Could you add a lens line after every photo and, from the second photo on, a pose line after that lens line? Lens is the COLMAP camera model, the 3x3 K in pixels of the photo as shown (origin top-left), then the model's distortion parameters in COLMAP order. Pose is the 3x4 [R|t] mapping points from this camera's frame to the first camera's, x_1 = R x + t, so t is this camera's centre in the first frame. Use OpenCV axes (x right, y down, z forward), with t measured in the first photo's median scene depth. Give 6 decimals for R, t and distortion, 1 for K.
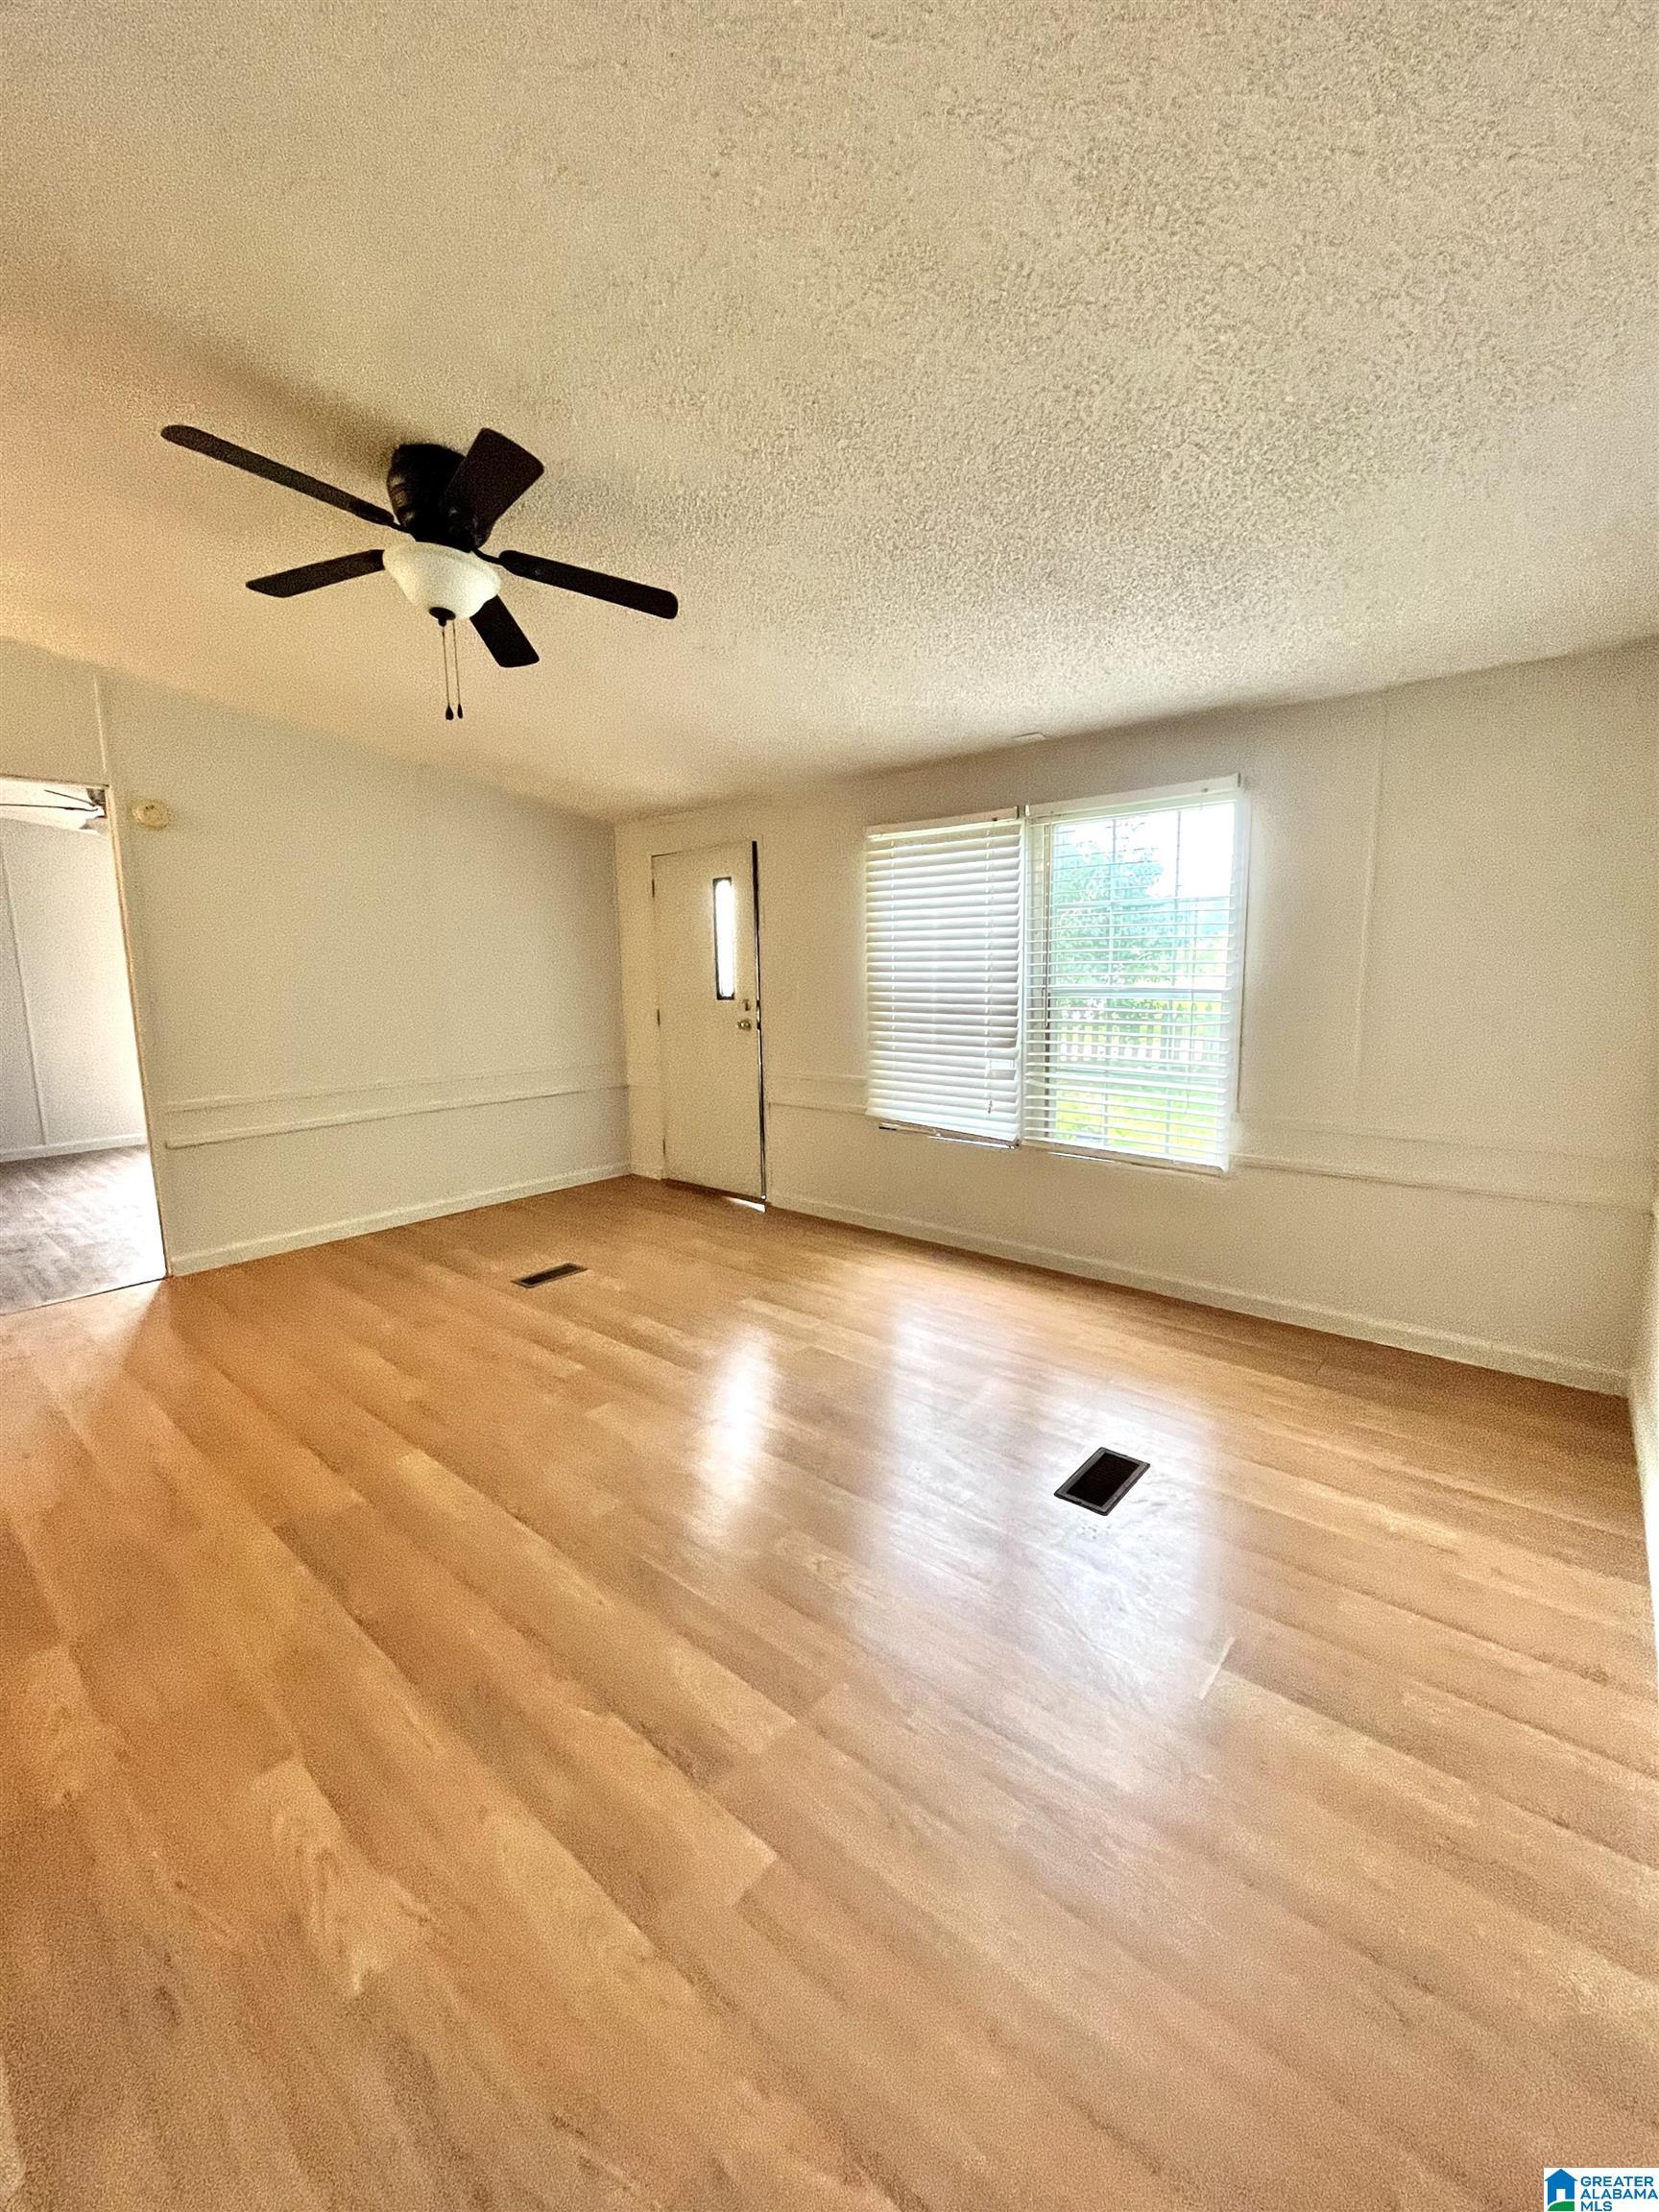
lens RADIAL K [[896.3, 0, 829.5], [0, 896.3, 1106.0], [0, 0, 1]] dist [0.002942, -0.000141]
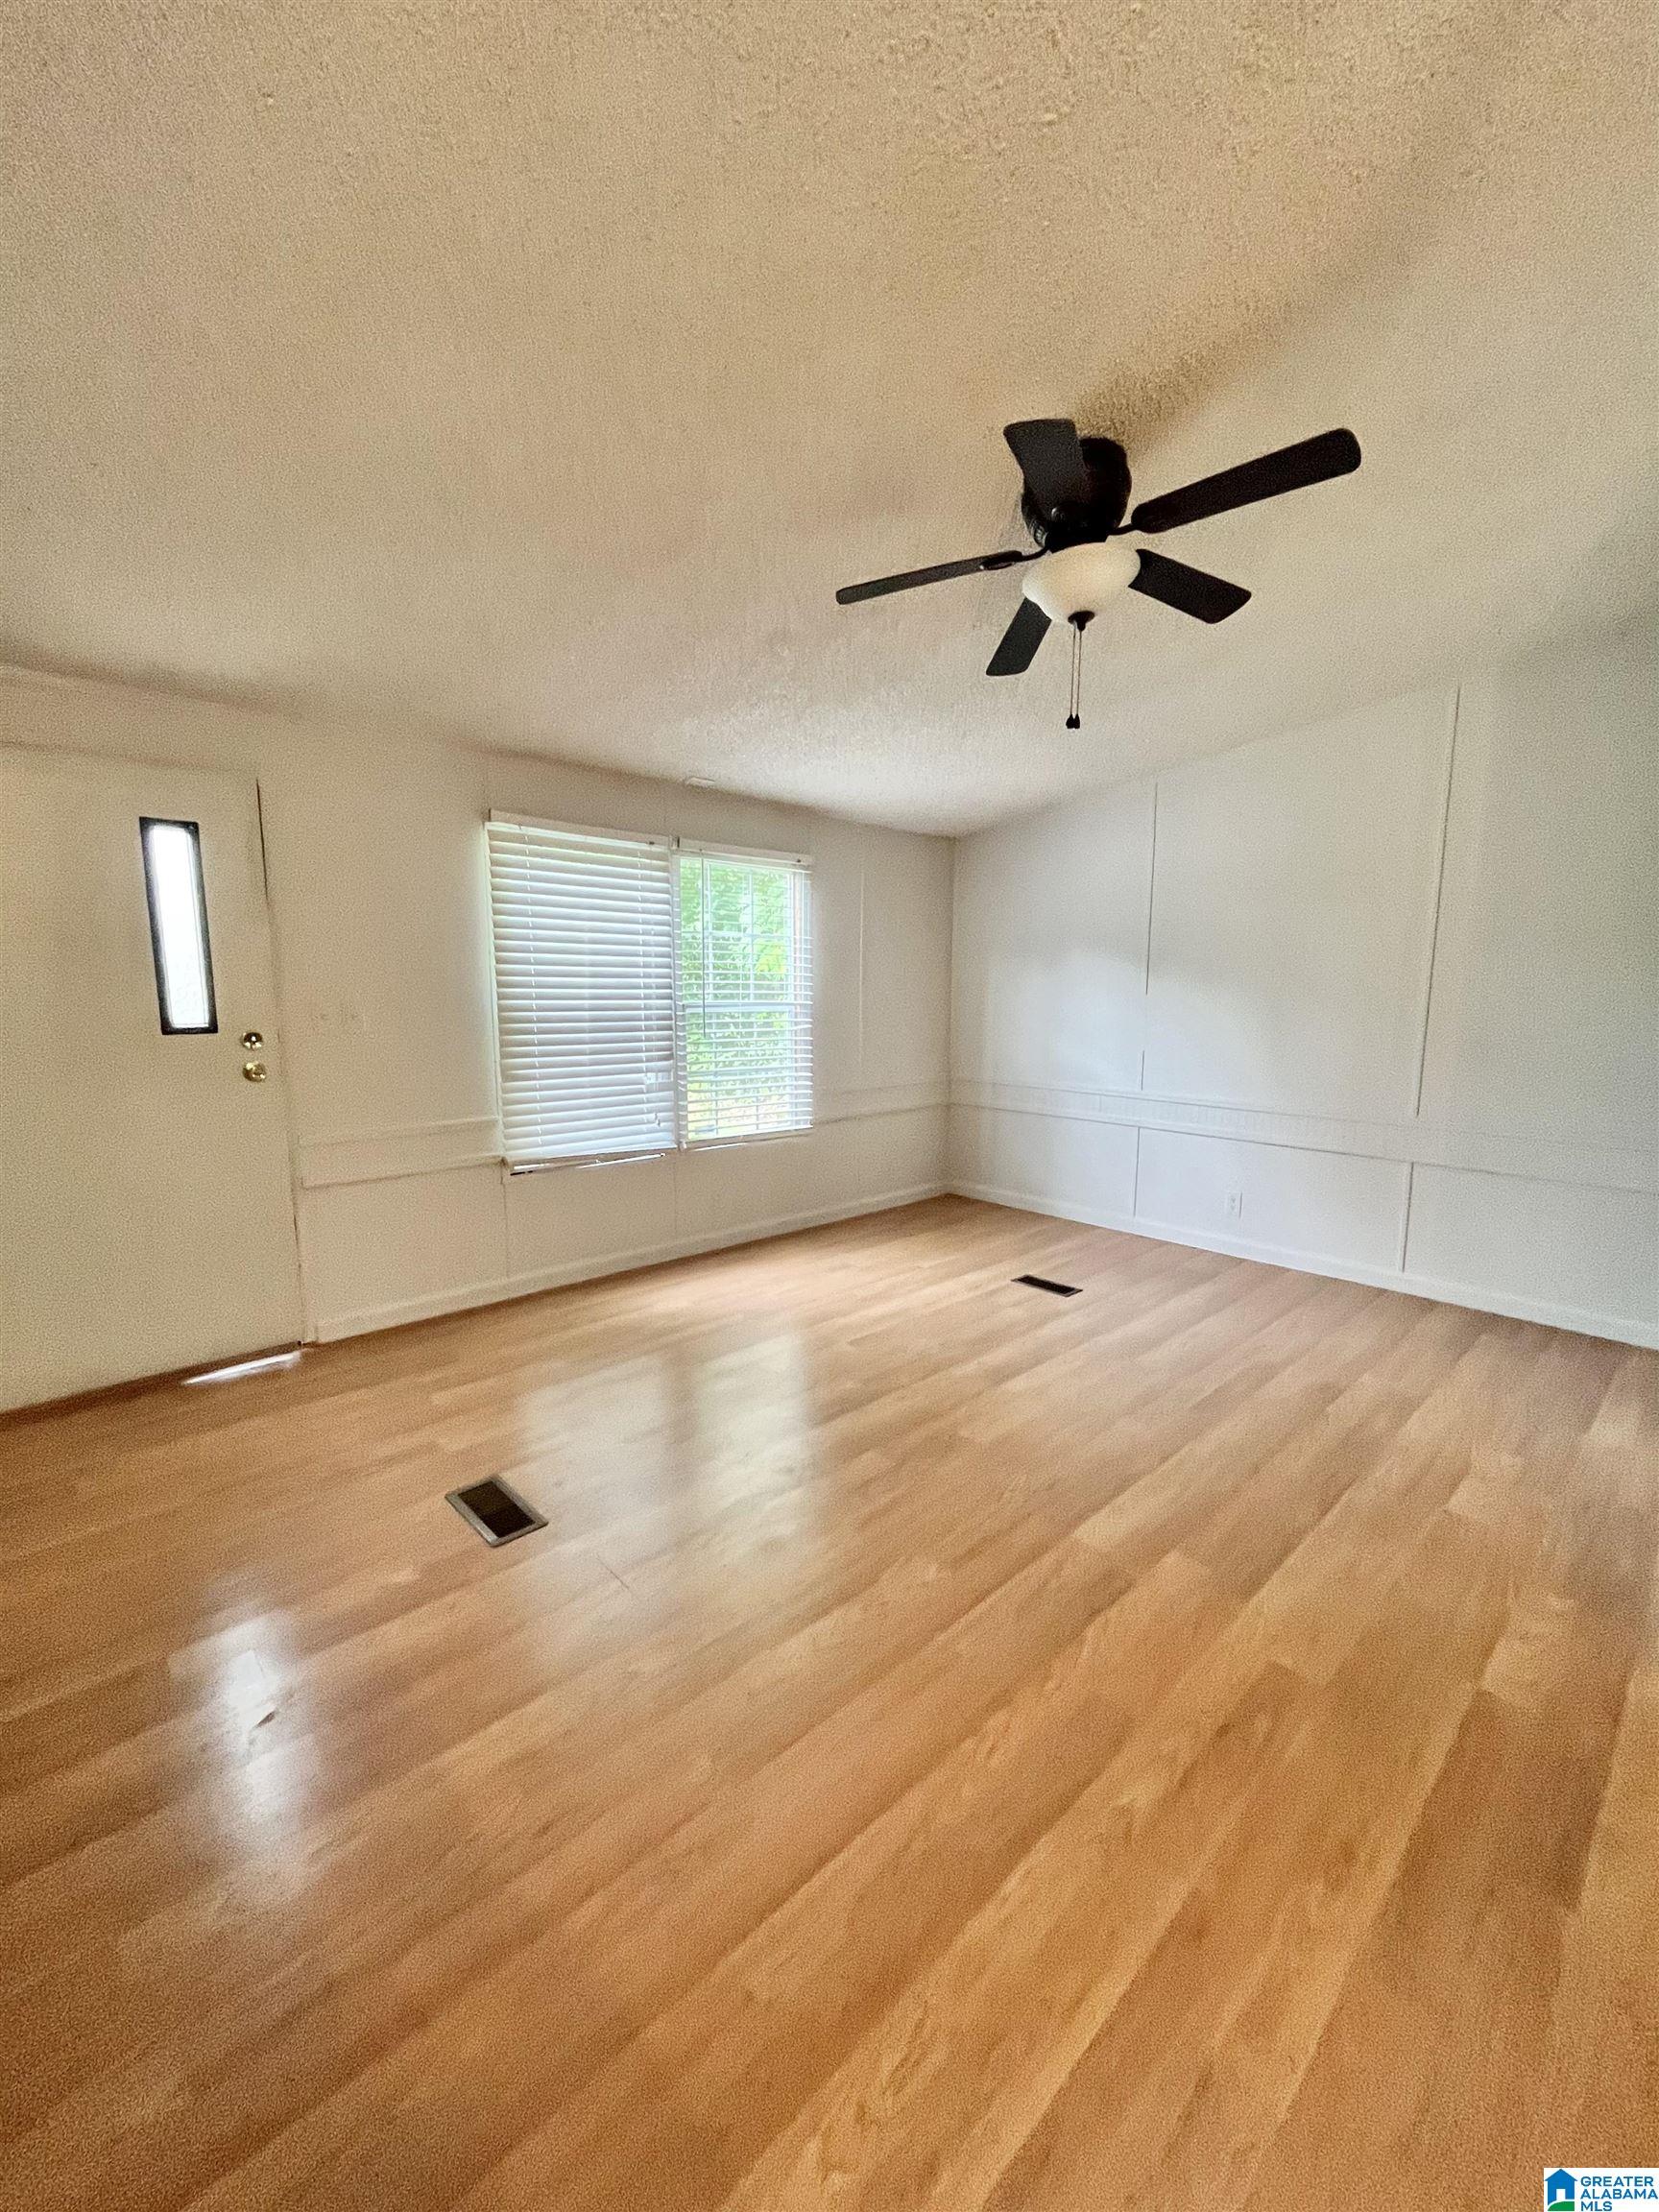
lens RADIAL K [[896.3, 0, 829.5], [0, 896.3, 1106.0], [0, 0, 1]] dist [0.002942, -0.000141]
pose [[0.106064, -0.123484, 0.986662, -0.853177], [0.138944, 0.984365, 0.108261, -0.102904], [-0.984604, 0.125608, 0.121563, 0.706567]]
